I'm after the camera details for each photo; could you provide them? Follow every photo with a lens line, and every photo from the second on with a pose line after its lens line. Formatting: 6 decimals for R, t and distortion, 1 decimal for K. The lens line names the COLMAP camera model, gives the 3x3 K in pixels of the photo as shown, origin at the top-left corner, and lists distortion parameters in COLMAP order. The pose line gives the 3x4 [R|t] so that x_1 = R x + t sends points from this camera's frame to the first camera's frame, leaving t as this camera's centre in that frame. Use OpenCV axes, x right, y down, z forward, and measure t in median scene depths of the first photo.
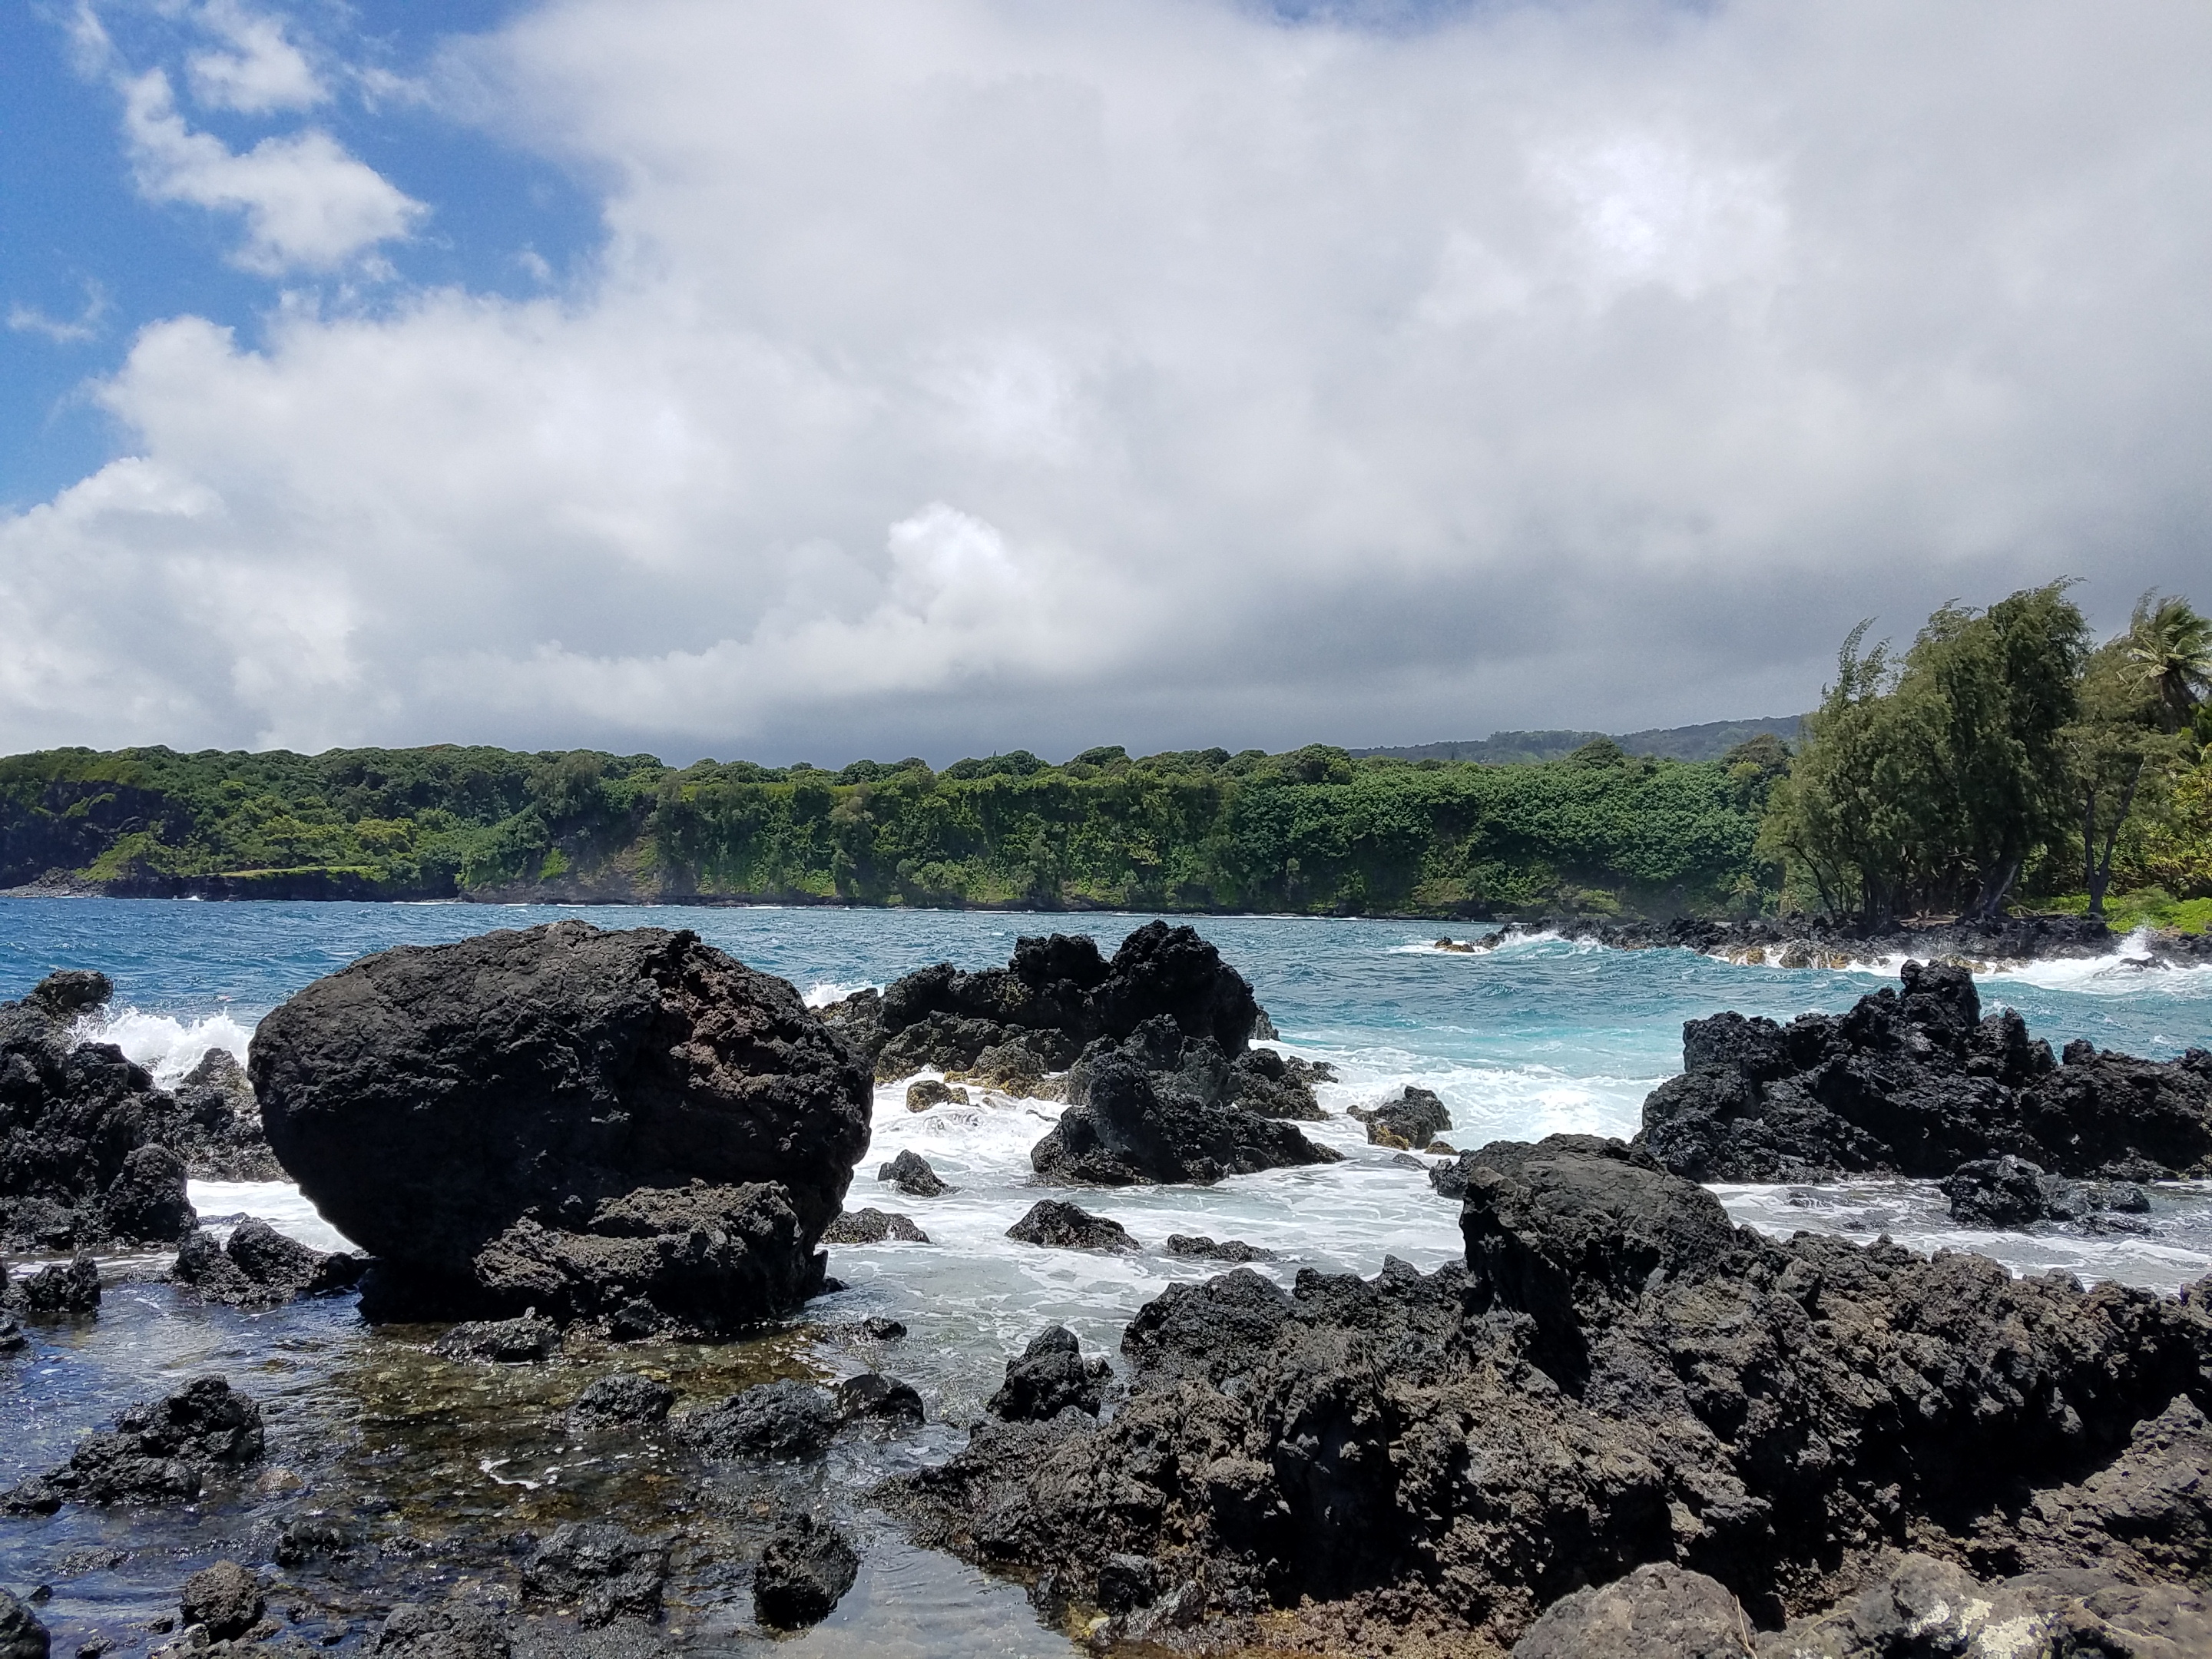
lens RADIAL K [[1653.5, 0, 1102.0], [0, 1653.5, 864.3], [0, 0, 1]] dist [0.198220, -0.364351]
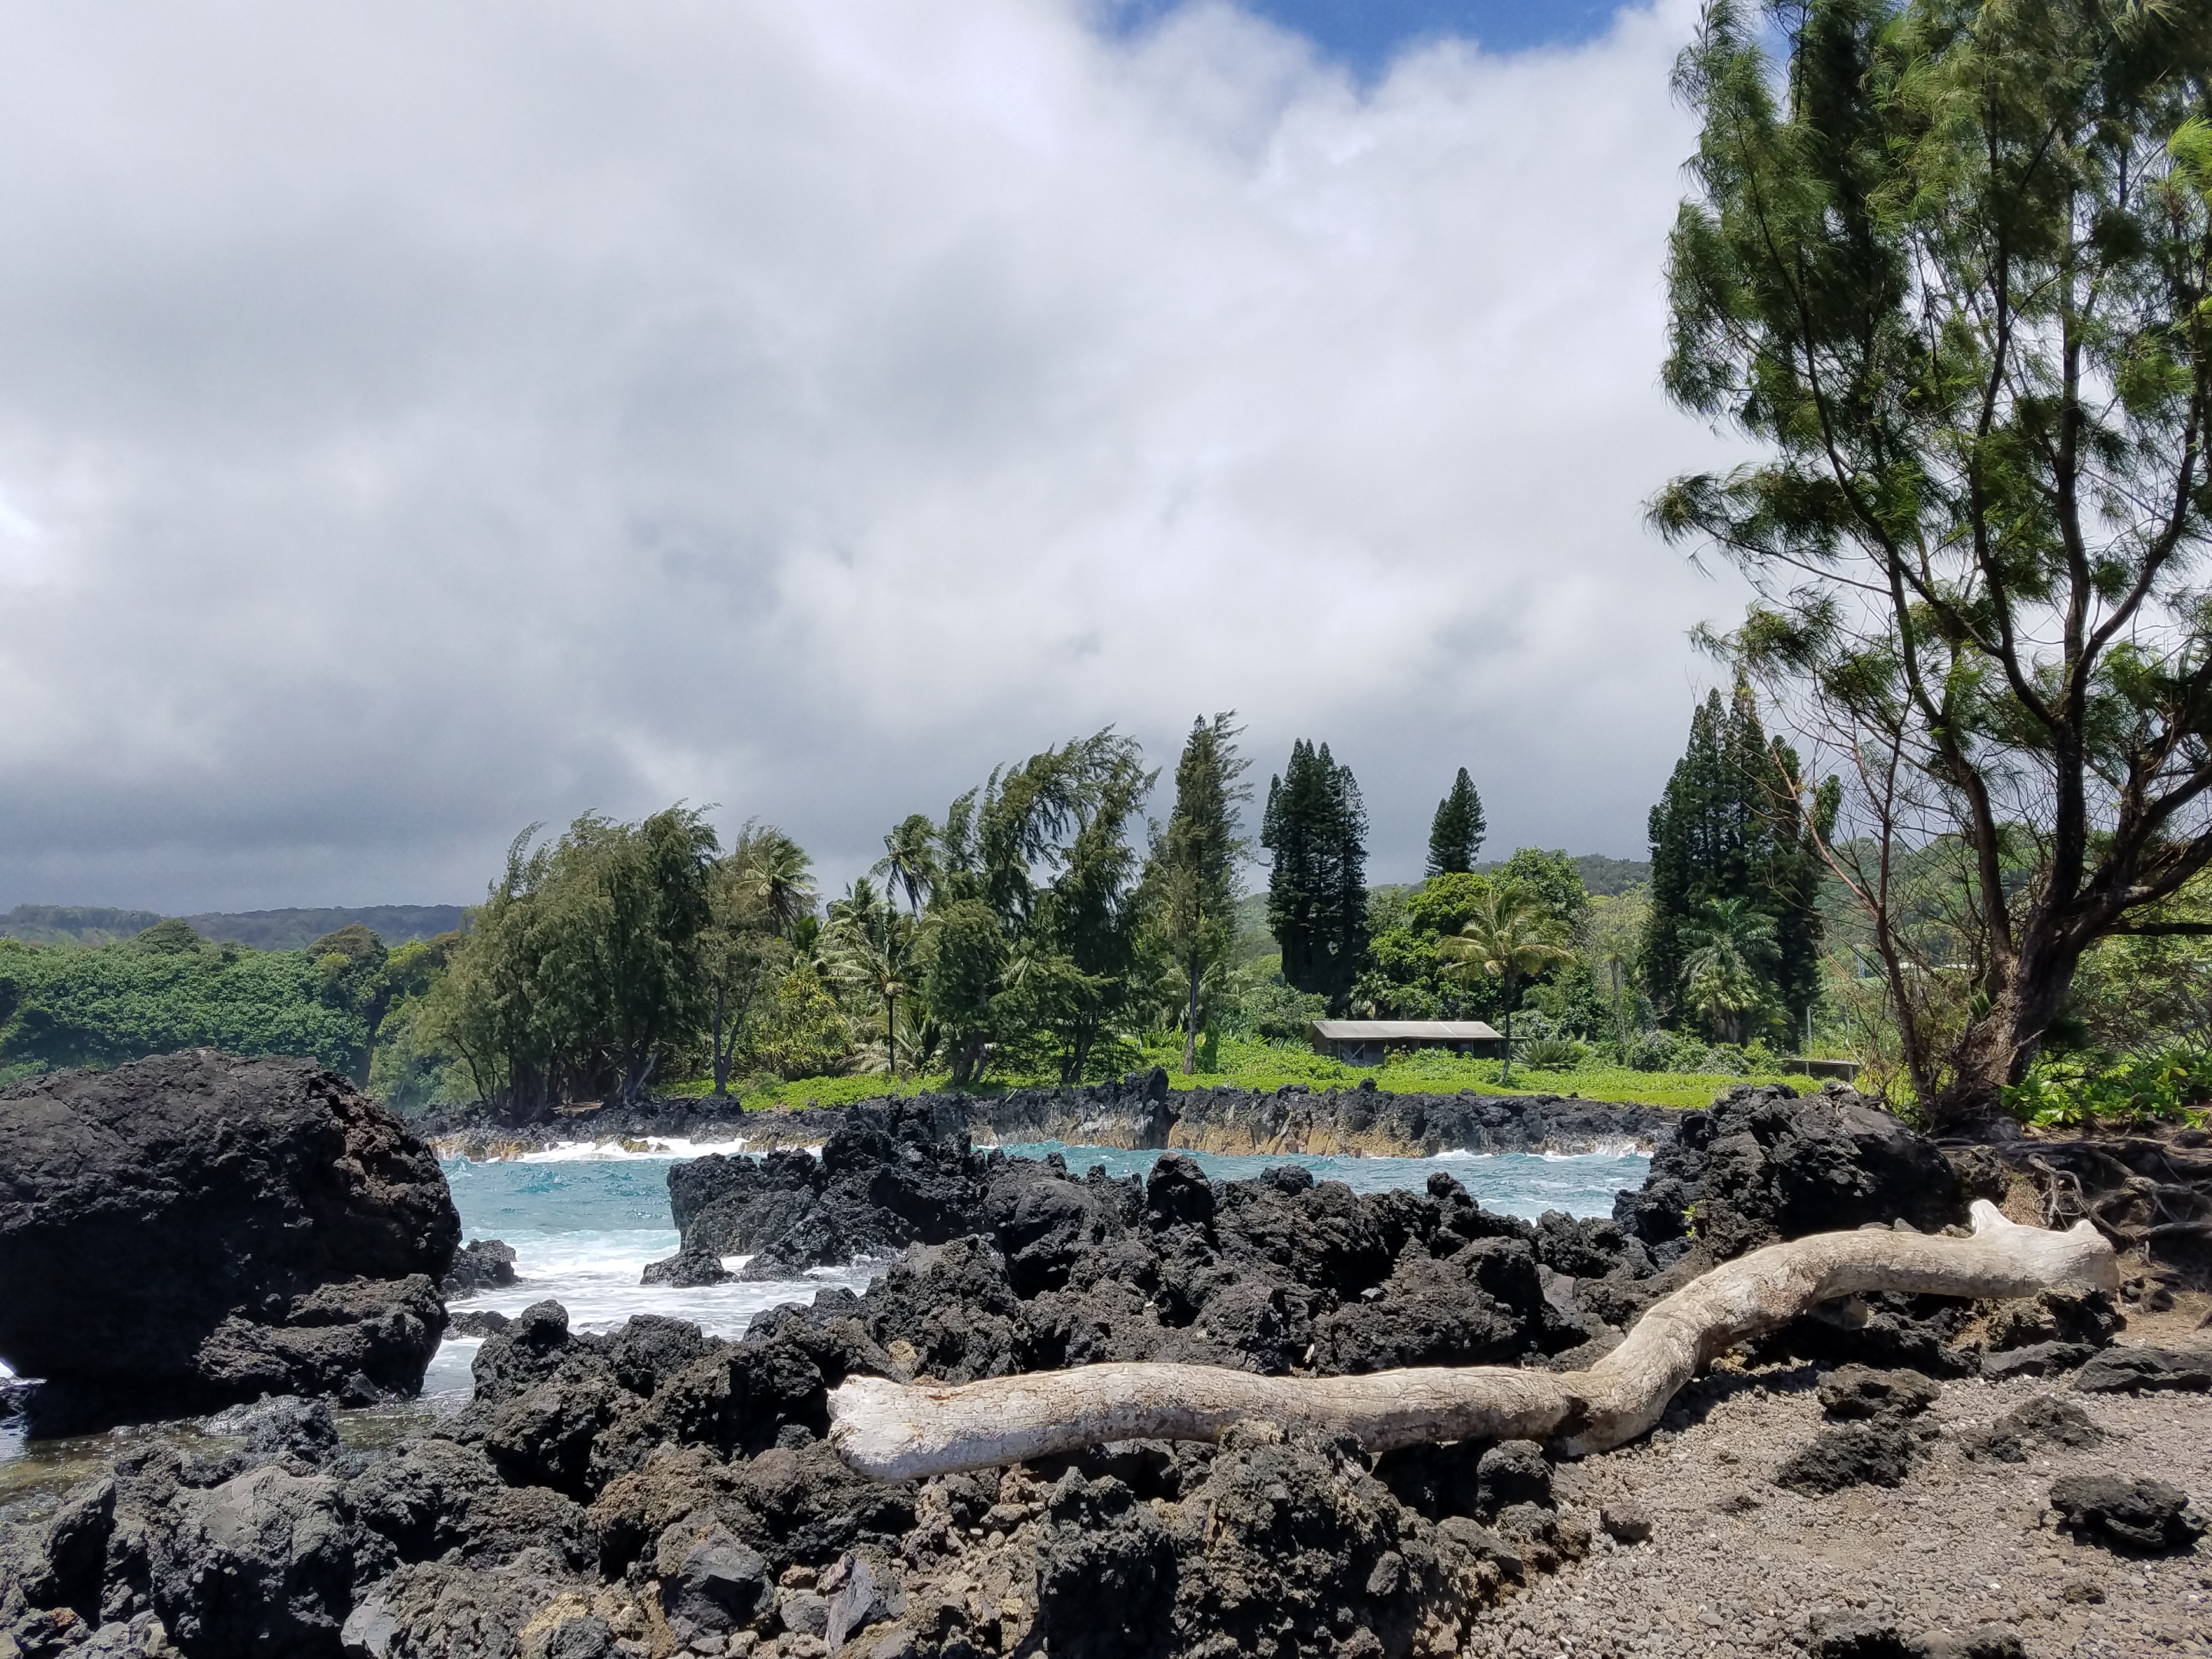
lens RADIAL K [[1653.5, 0, 1102.0], [0, 1653.5, 864.3], [0, 0, 1]] dist [0.198220, -0.364351]
pose [[0.722536, 0.074766, 0.687279, -0.702851], [0.003500, 0.993726, -0.111784, 0.042238], [-0.691324, 0.083174, 0.717741, -0.198858]]
